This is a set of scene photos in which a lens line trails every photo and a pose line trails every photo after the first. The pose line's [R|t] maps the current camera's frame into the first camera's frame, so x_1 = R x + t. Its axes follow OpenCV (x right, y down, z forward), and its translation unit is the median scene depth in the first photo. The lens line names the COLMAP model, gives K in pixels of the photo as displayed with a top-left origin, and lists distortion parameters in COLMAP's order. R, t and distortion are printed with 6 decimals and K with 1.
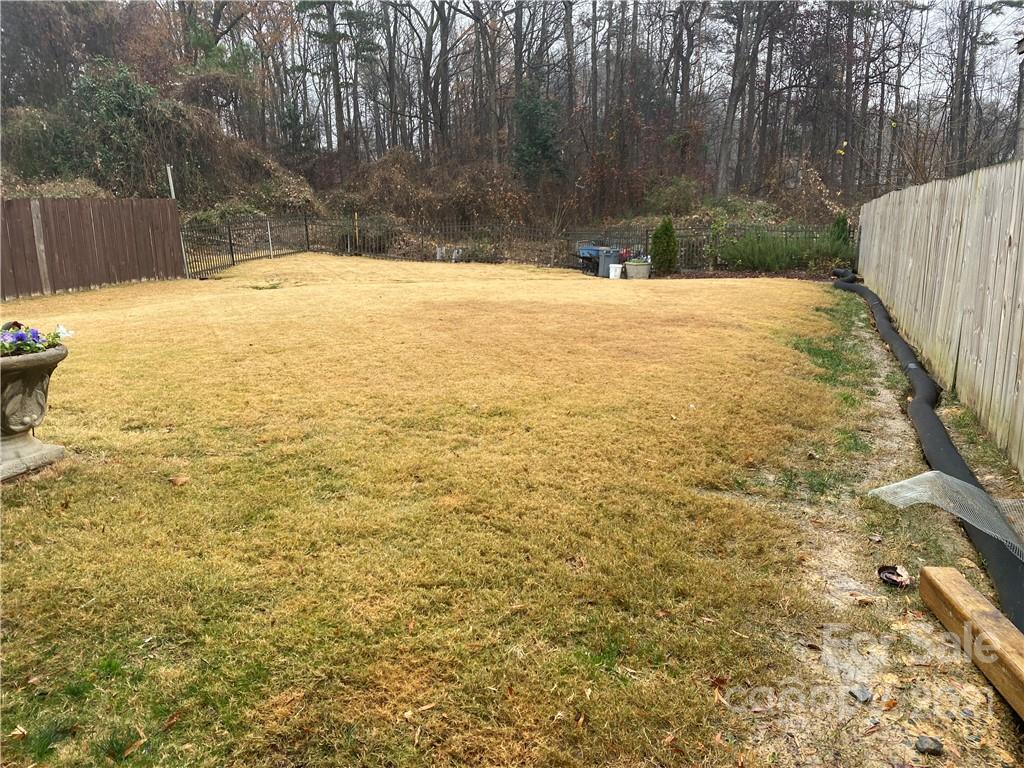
lens RADIAL K [[785.8, 0, 512.0], [0, 785.8, 384.0], [0, 0, 1]] dist [0.007169, 0.001124]
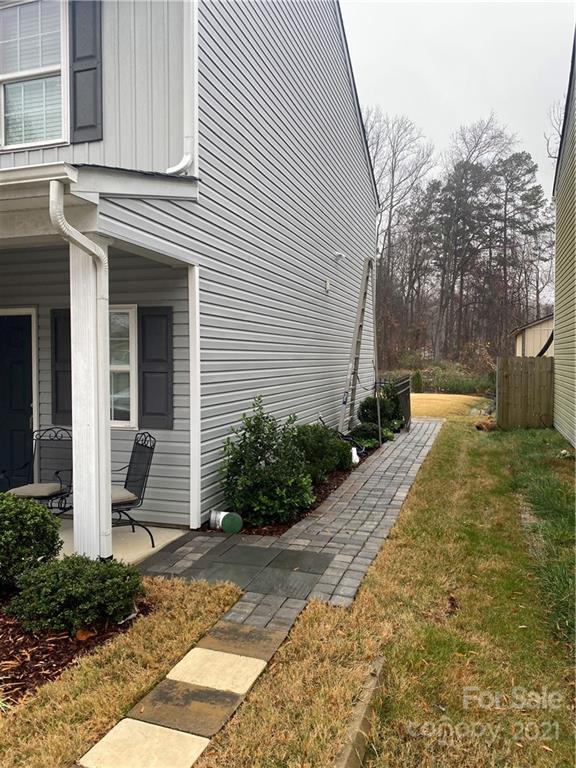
lens RADIAL K [[589.4, 0, 288.0], [0, 589.4, 384.0], [0, 0, 1]] dist [0.007169, 0.001124]
pose [[0.999768, 0.018108, 0.011683, -0.102656], [-0.015656, 0.982871, -0.183626, 0.078072], [-0.014808, 0.183401, 0.982927, -0.356406]]
